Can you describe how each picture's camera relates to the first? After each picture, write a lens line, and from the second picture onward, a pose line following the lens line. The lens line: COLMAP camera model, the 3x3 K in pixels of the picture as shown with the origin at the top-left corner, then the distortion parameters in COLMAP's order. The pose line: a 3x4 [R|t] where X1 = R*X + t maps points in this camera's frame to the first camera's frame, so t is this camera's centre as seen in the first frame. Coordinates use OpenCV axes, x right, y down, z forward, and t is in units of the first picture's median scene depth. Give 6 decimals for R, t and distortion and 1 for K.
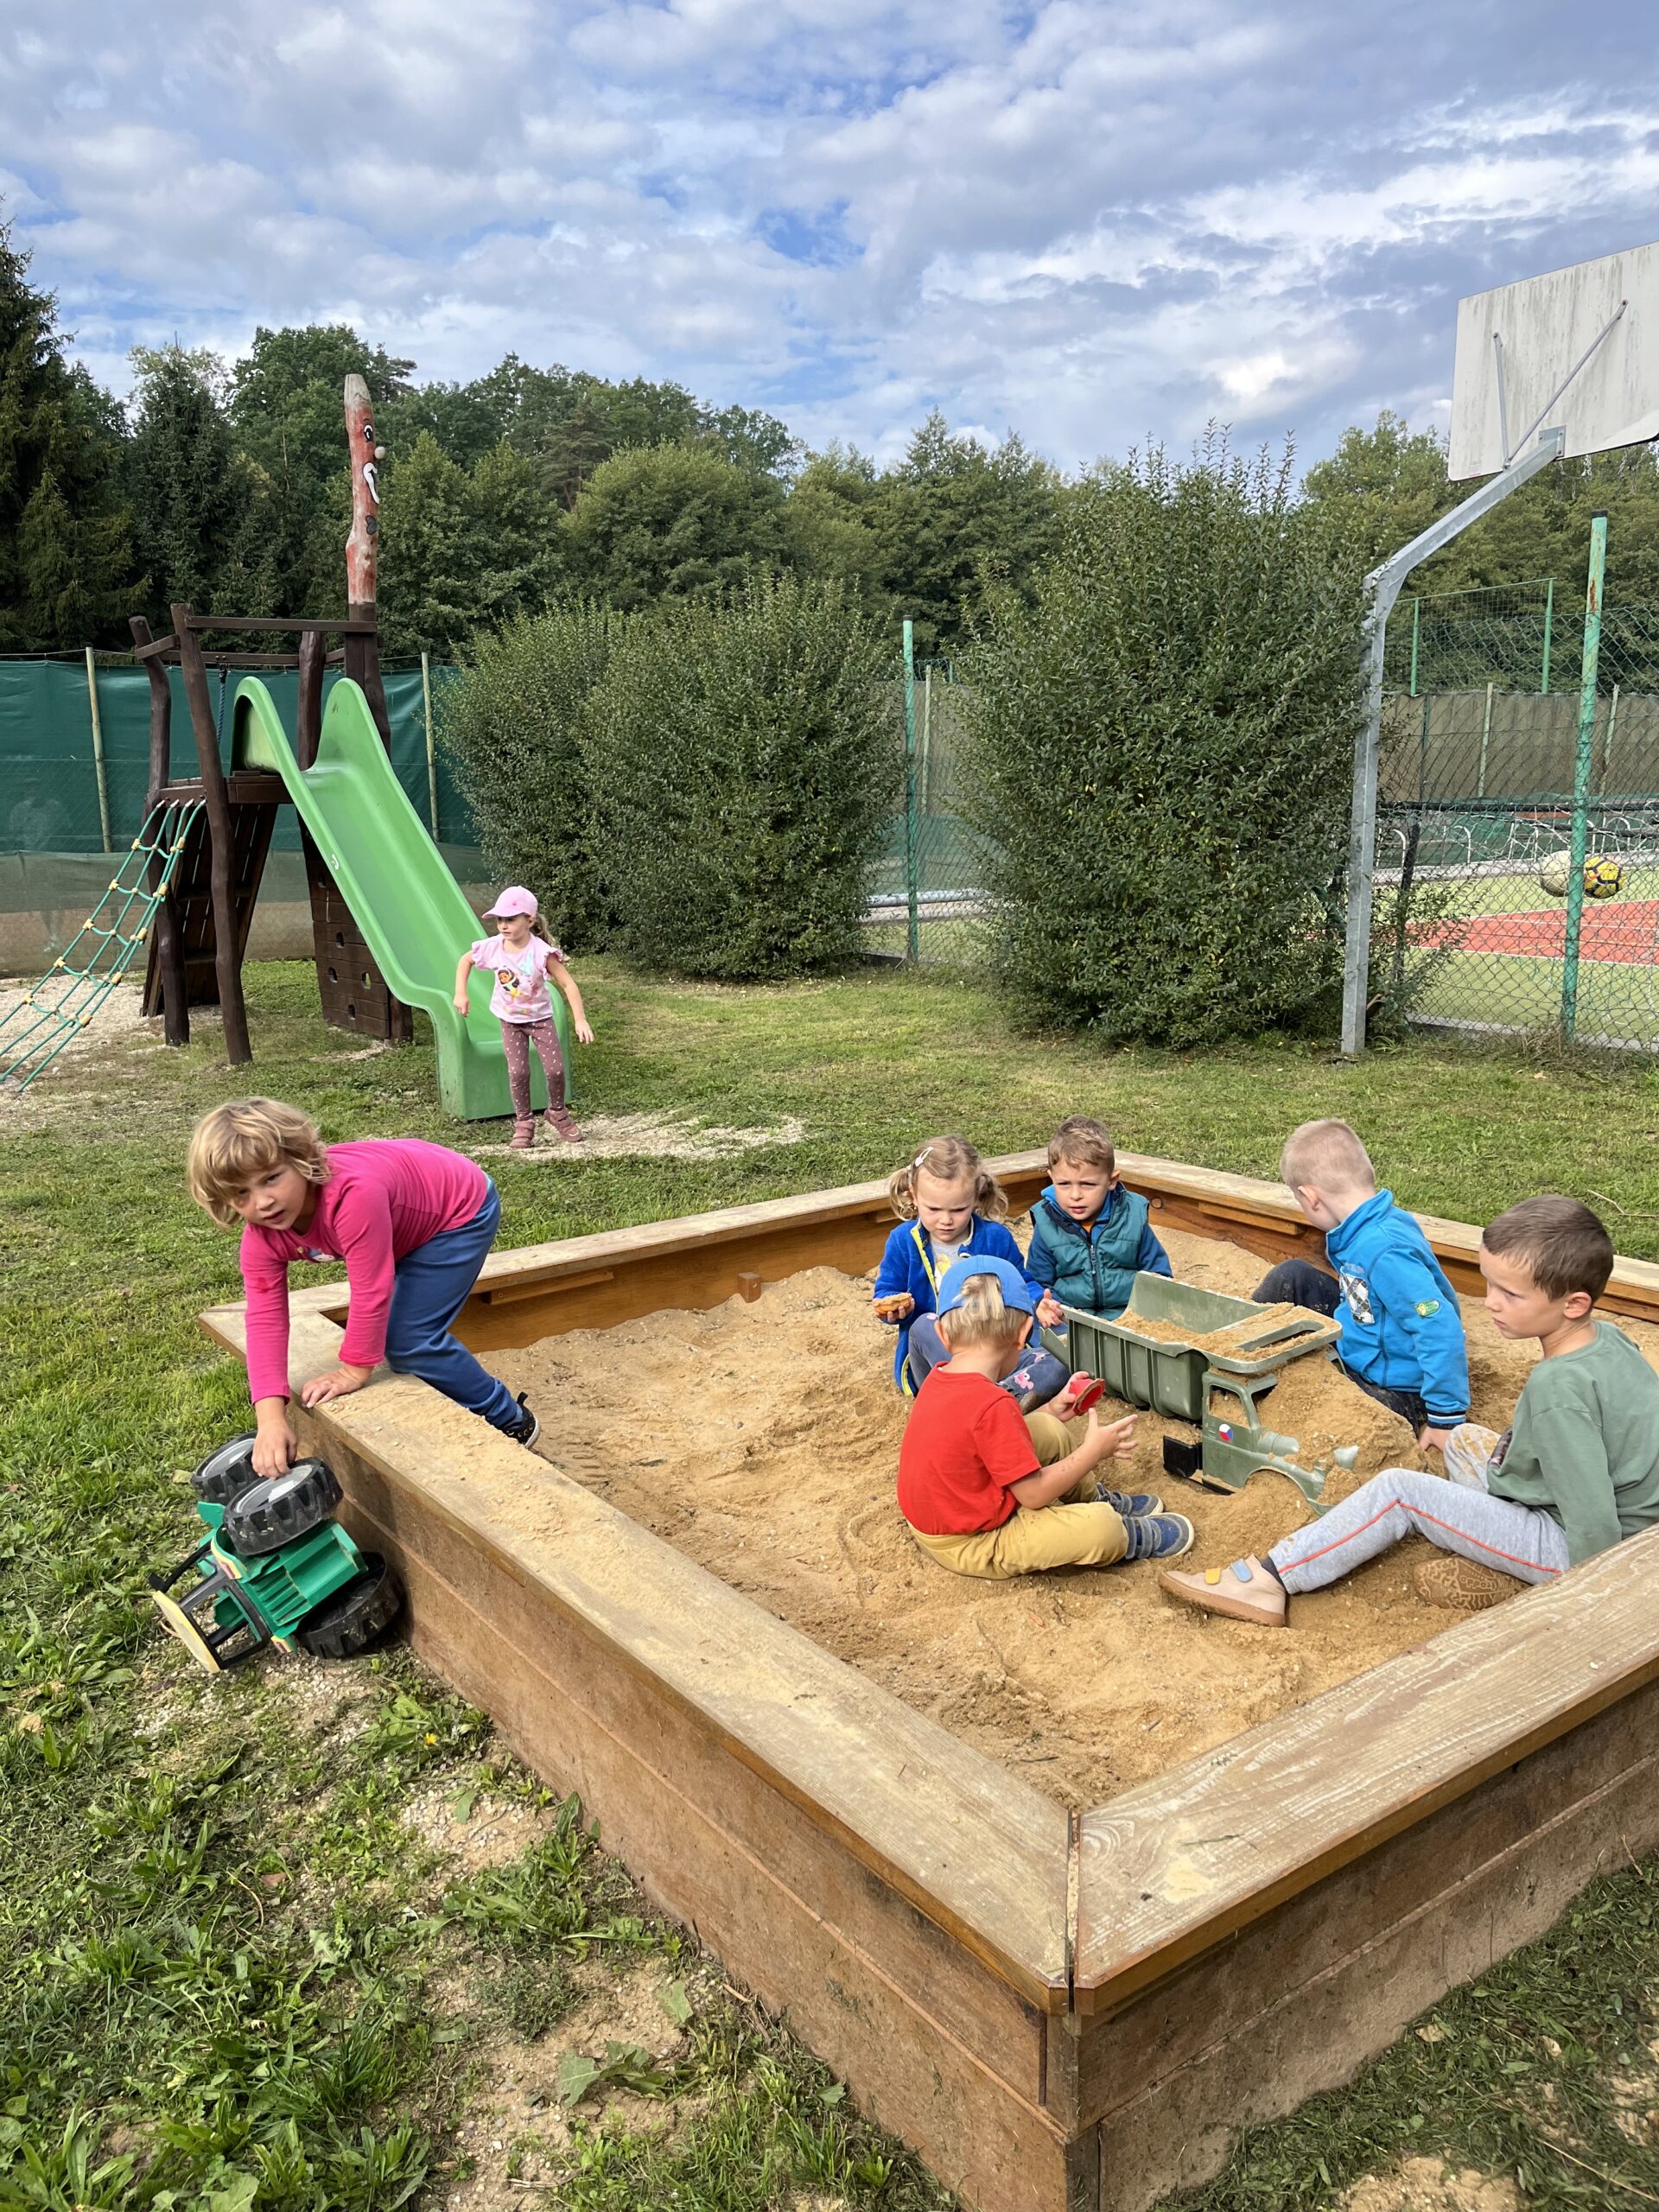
lens RADIAL K [[1746.4, 0, 914.9], [0, 1746.4, 1075.9], [0, 0, 1]] dist [-0.010113, 0.101309]
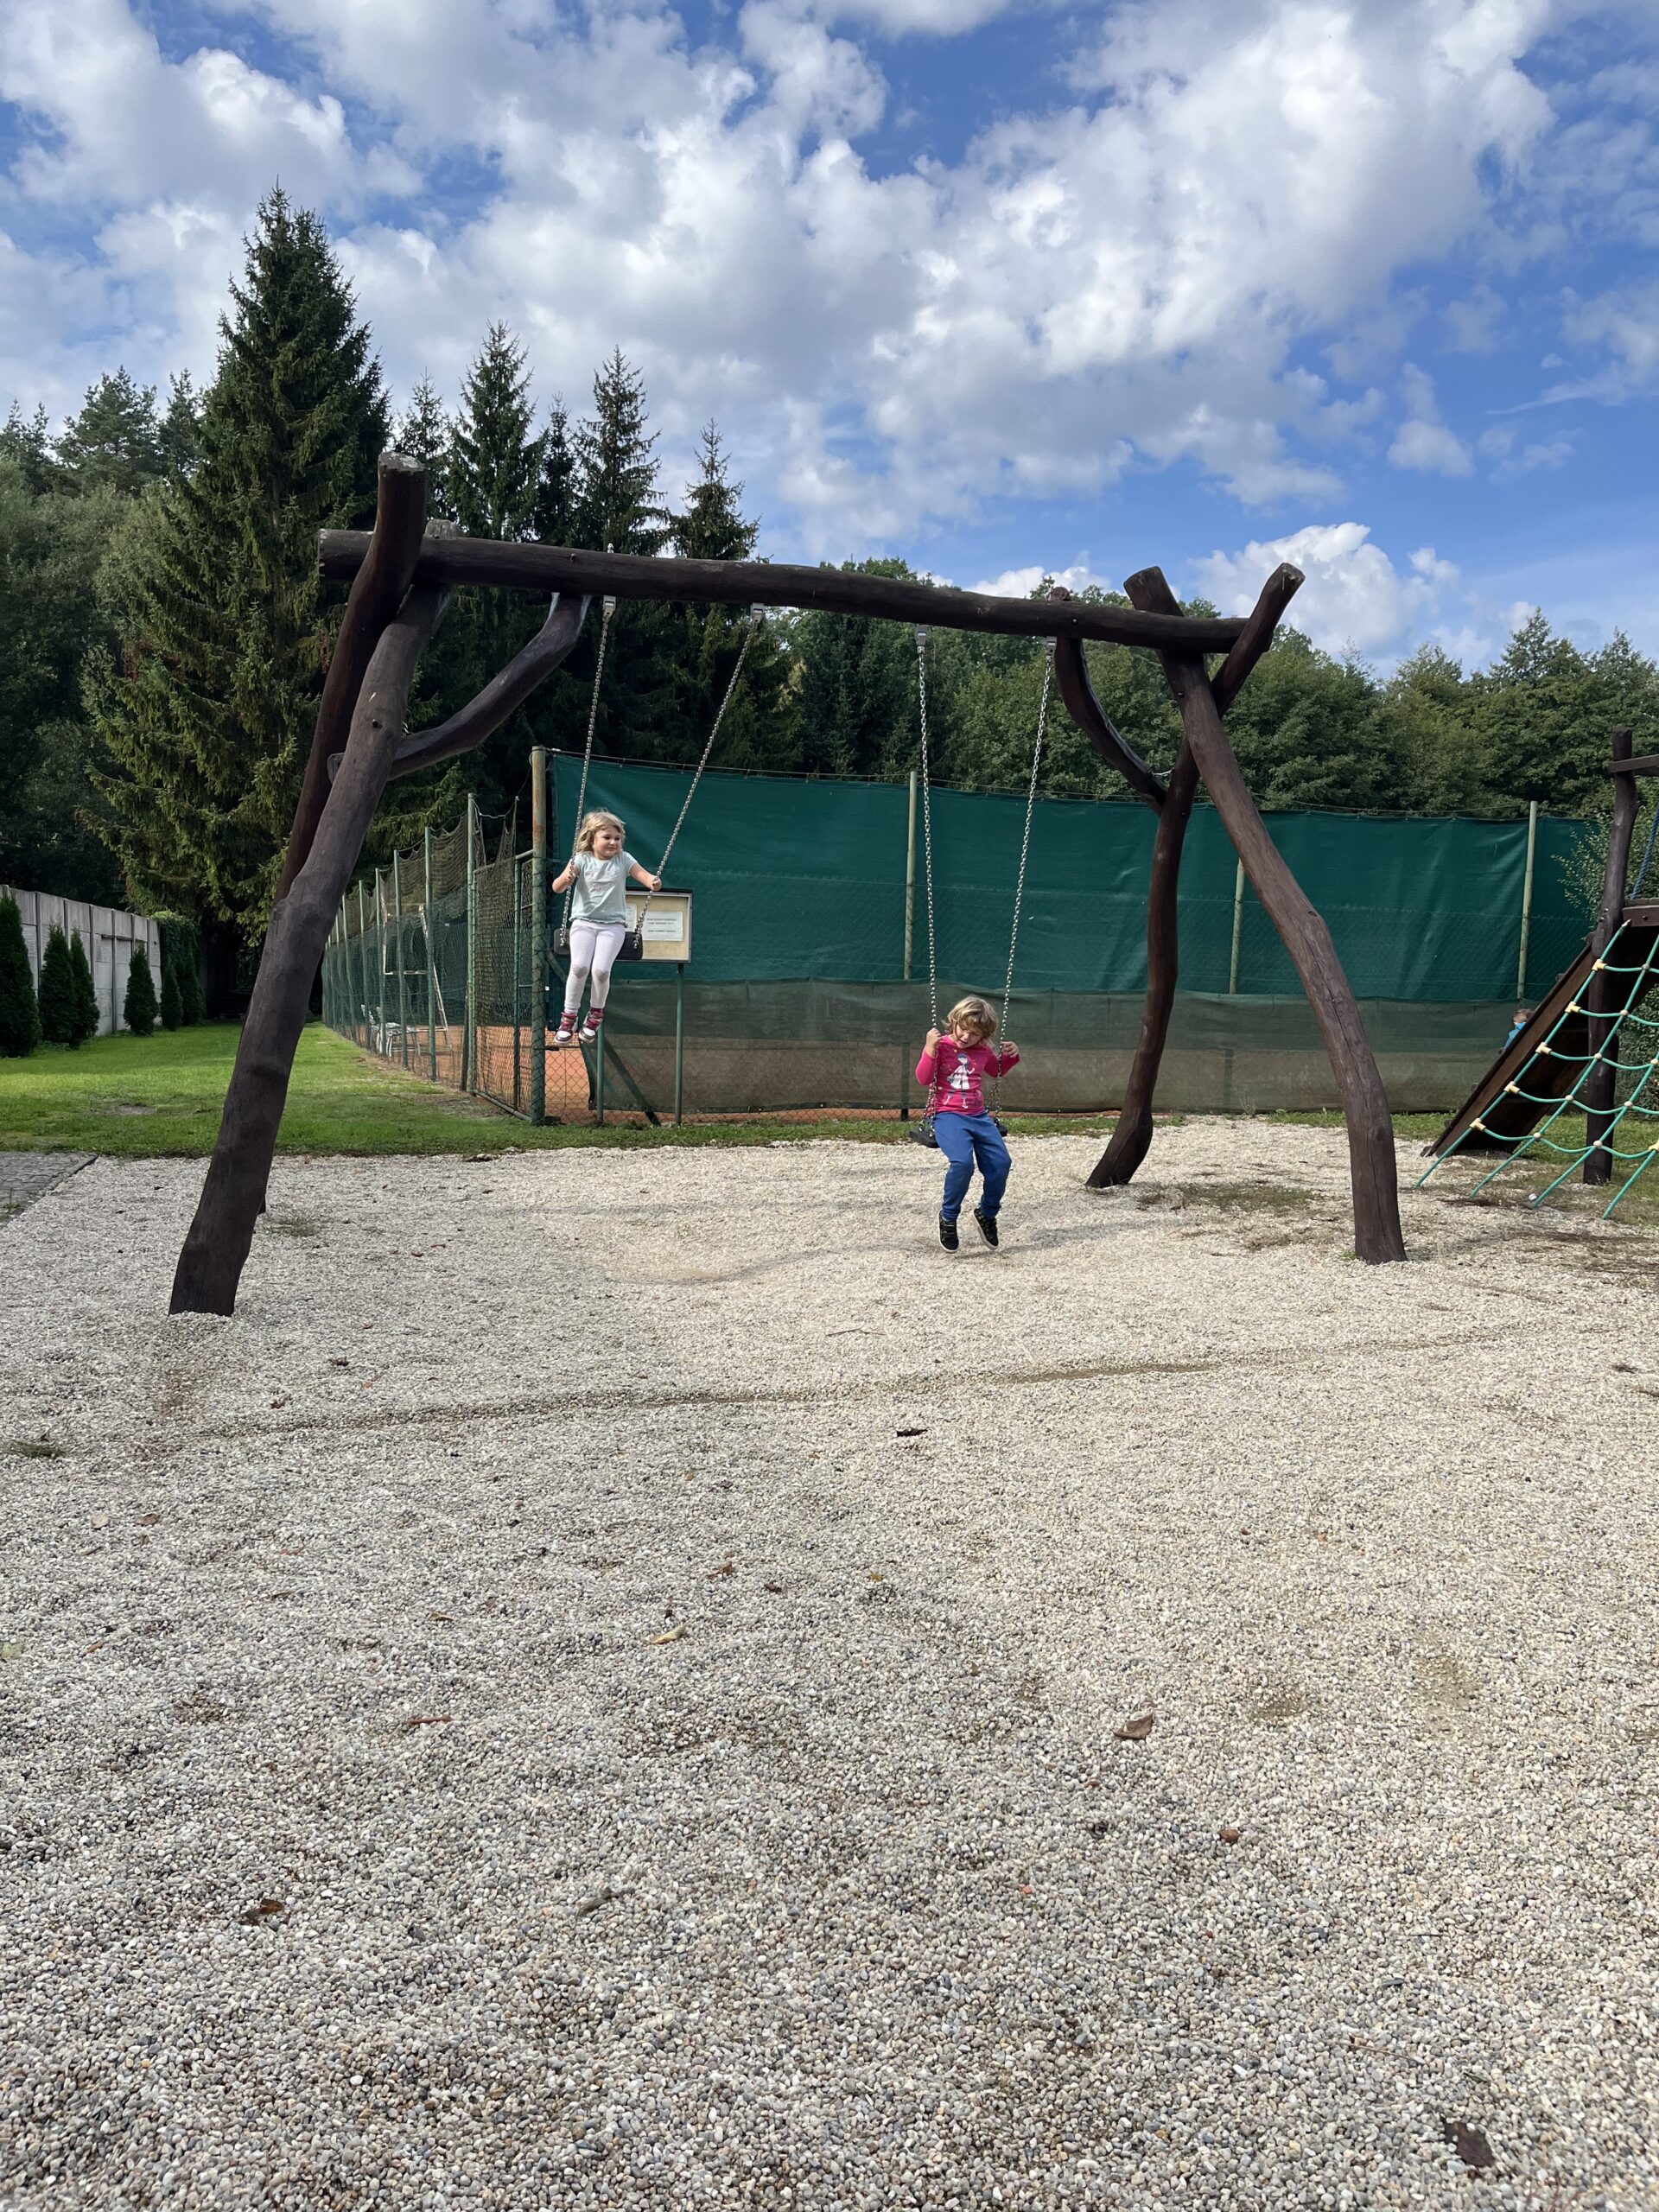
lens RADIAL K [[1715.2, 0, 829.5], [0, 1715.2, 1106.0], [0, 0, 1]] dist [0.013103, 0.003963]
pose [[0.967907, 0.049930, -0.246300, -0.134180], [-0.074550, 0.992995, -0.091666, 0.012275], [0.239998, 0.107086, 0.964849, 0.007384]]
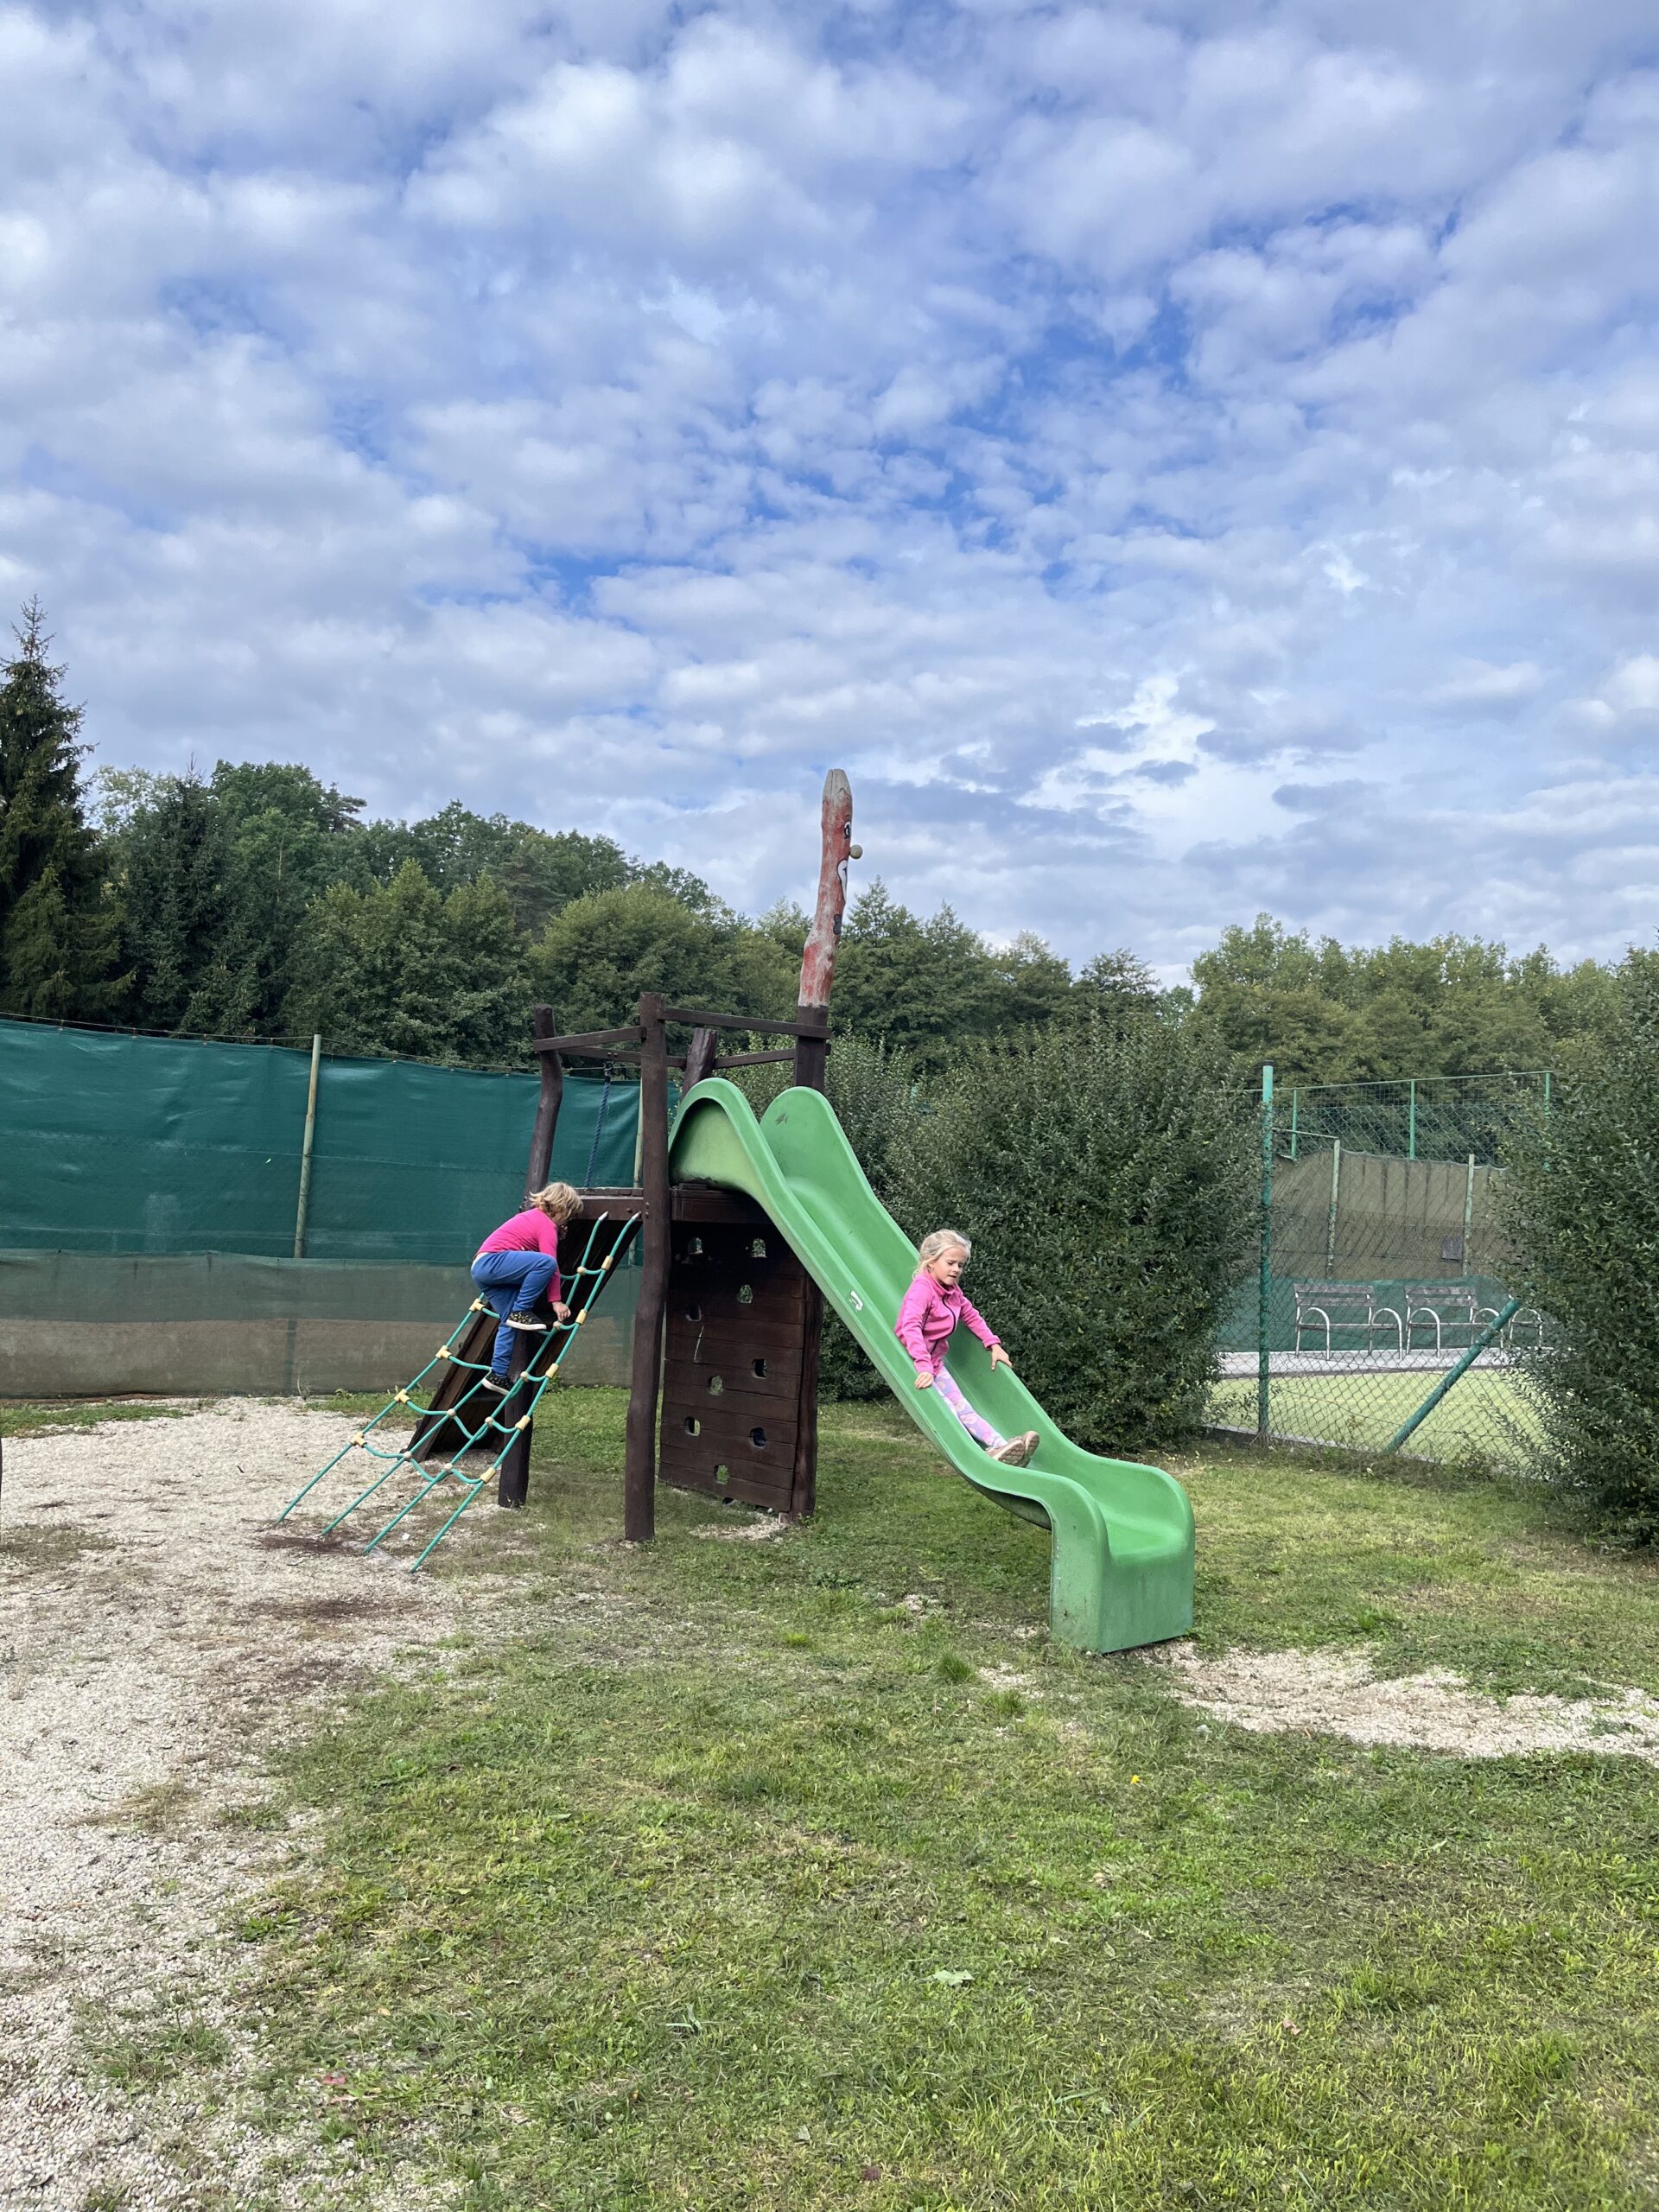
lens RADIAL K [[1666.6, 0, 850.1], [0, 1666.6, 1102.0], [0, 0, 1]] dist [0.073450, -0.106939]
pose [[0.995220, 0.068761, 0.069351, -0.075294], [-0.050653, 0.970572, -0.235425, -0.005551], [-0.083499, 0.230787, 0.969415, 0.041104]]
